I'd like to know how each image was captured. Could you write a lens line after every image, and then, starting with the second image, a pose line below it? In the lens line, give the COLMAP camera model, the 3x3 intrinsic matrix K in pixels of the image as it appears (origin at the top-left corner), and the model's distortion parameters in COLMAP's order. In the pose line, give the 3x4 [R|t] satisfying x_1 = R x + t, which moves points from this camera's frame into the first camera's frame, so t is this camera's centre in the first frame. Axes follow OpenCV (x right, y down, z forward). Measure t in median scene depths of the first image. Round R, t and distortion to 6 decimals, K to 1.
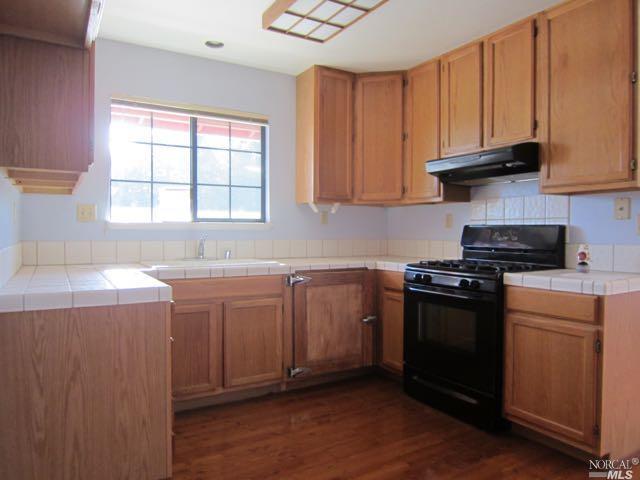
lens RADIAL K [[452.6, 0, 321.2], [0, 452.6, 237.1], [0, 0, 1]] dist [-0.036031, 0.005851]
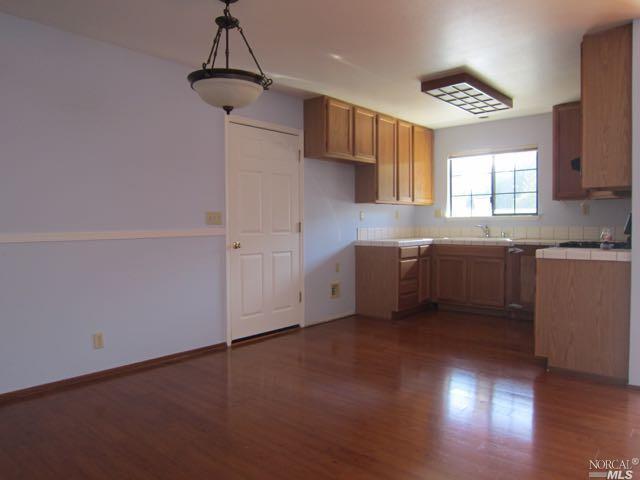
lens RADIAL K [[461.7, 0, 326.1], [0, 461.7, 240.8], [0, 0, 1]] dist [-0.002133, 0.001721]
pose [[0.319155, 0.031321, -0.947185, 1.234593], [-0.004504, 0.999493, 0.031533, 0.009191], [0.947692, -0.005798, 0.319134, -0.179163]]
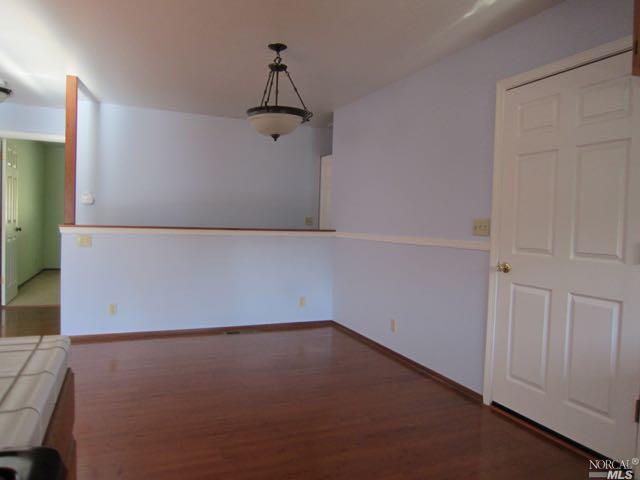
lens RADIAL K [[452.6, 0, 321.2], [0, 452.6, 237.1], [0, 0, 1]] dist [-0.036031, 0.005851]
pose [[-0.990904, -0.033352, 0.130375, 0.181269], [-0.027759, 0.998624, 0.044488, -0.022909], [-0.131679, 0.040464, -0.990466, 0.876367]]
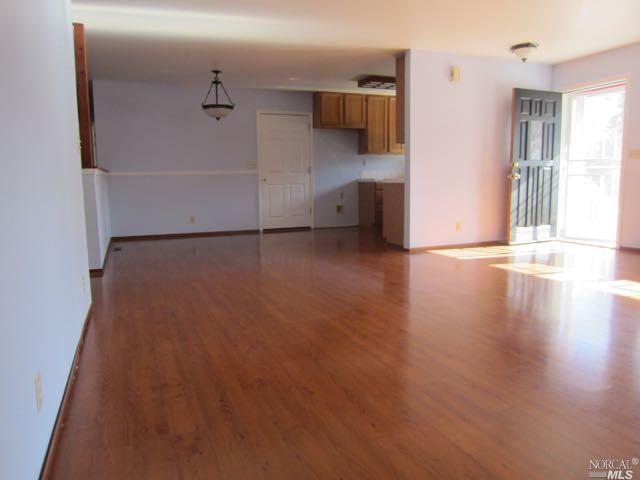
lens RADIAL K [[452.6, 0, 321.2], [0, 452.6, 237.1], [0, 0, 1]] dist [-0.036031, 0.005851]
pose [[-0.140115, 0.128265, -0.981792, 2.278182], [0.003848, 0.991637, 0.129002, 0.058253], [0.990128, 0.014297, -0.139437, 0.620673]]
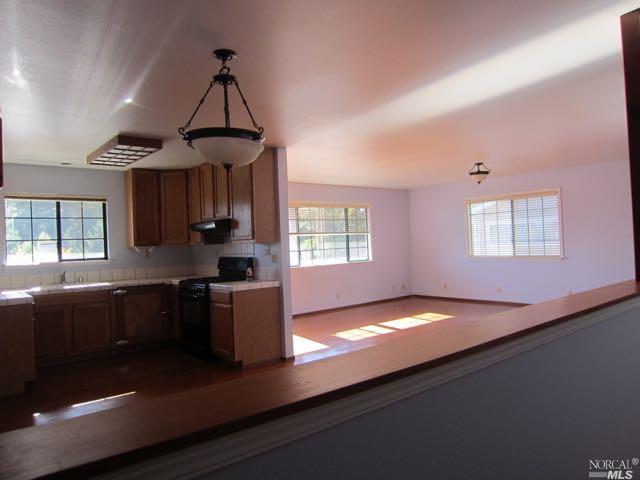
lens RADIAL K [[452.6, 0, 321.2], [0, 452.6, 237.1], [0, 0, 1]] dist [-0.036031, 0.005851]
pose [[0.986466, -0.036571, 0.159833, 0.442002], [0.040909, 0.998876, -0.023935, -0.047183], [-0.158778, 0.030150, 0.986854, -0.862855]]
